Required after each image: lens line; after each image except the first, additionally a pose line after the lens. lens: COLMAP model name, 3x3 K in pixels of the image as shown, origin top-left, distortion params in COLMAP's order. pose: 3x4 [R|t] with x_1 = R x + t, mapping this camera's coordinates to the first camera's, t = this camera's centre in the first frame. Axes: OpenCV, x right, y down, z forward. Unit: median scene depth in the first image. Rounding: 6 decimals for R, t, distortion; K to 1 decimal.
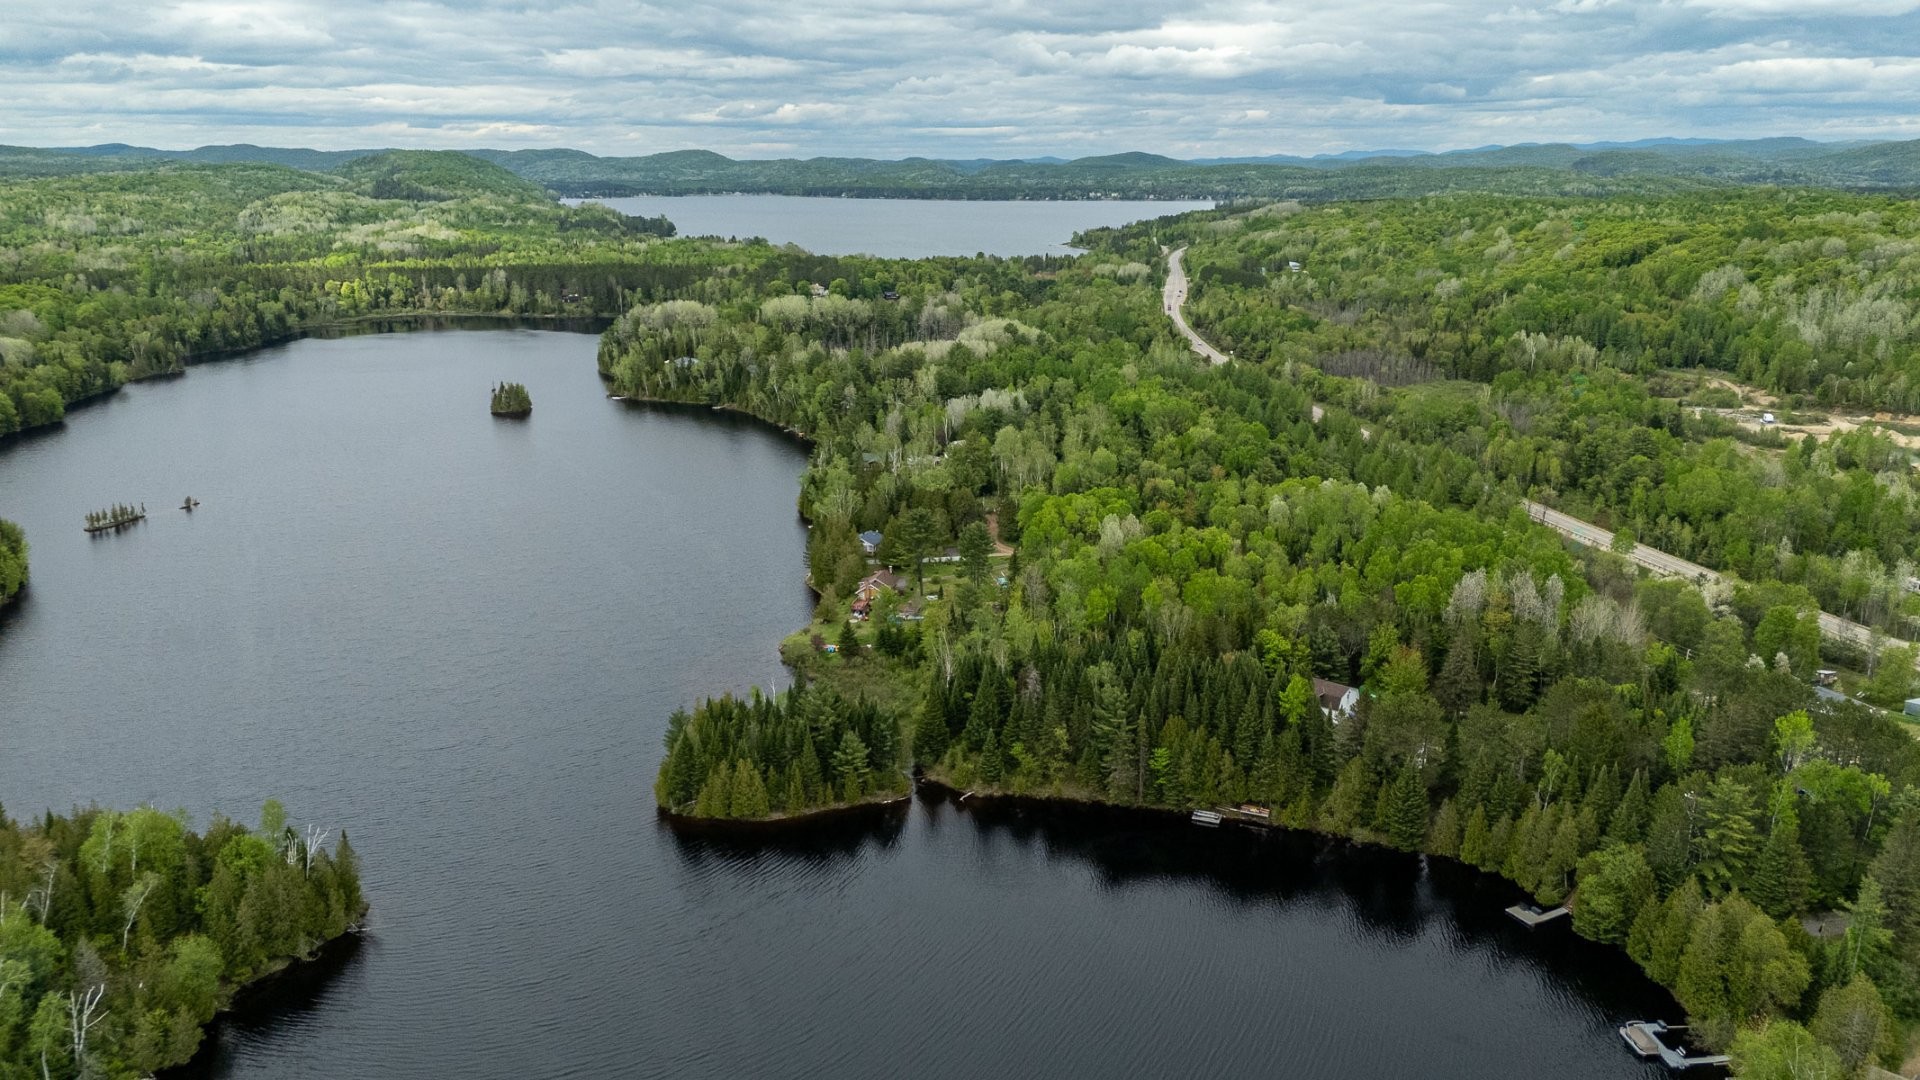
lens RADIAL K [[1411.3, 0, 952.5], [0, 1411.3, 541.9], [0, 0, 1]] dist [0.081537, -0.077157]
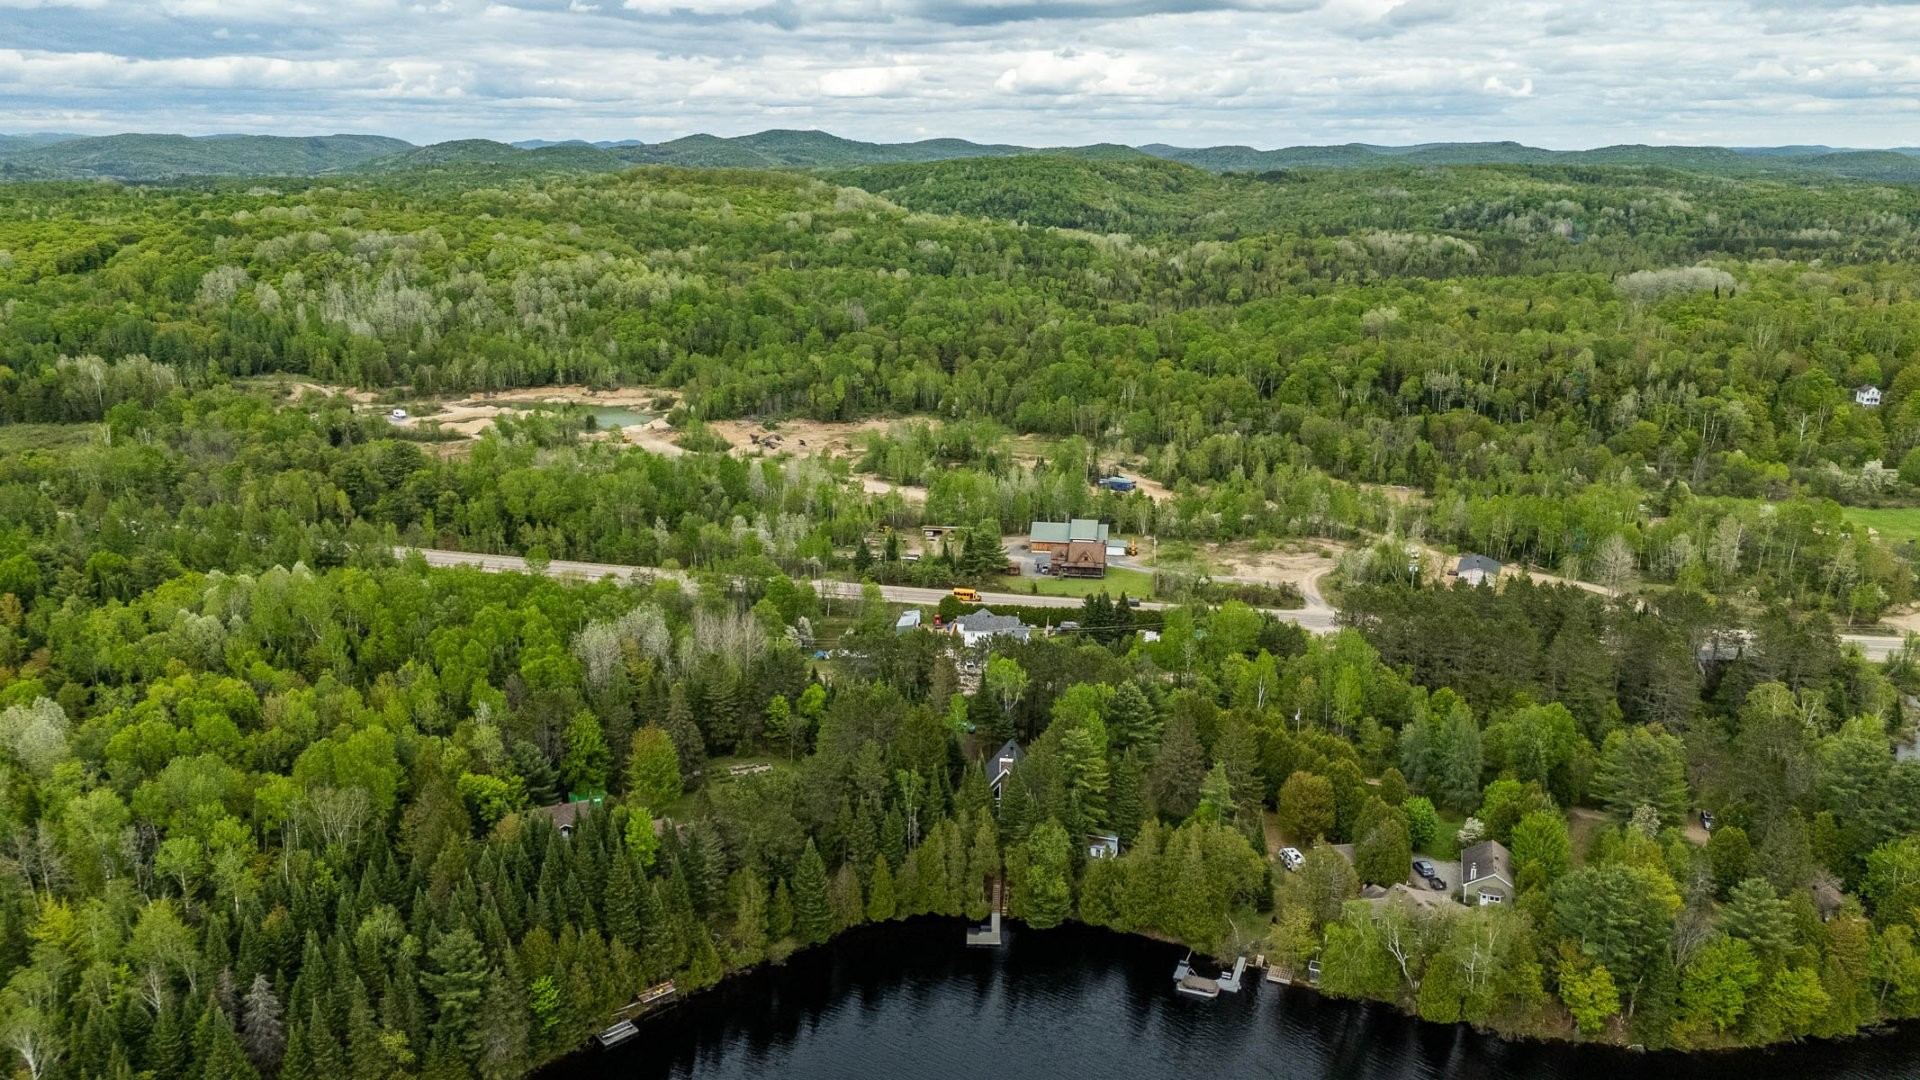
lens RADIAL K [[1411.3, 0, 957.2], [0, 1411.3, 538.3], [0, 0, 1]] dist [0.081537, -0.077157]
pose [[0.451922, -0.229345, 0.862071, -0.135790], [0.227761, 0.964021, 0.137069, -0.049230], [-0.862491, 0.134402, 0.487899, 0.184730]]
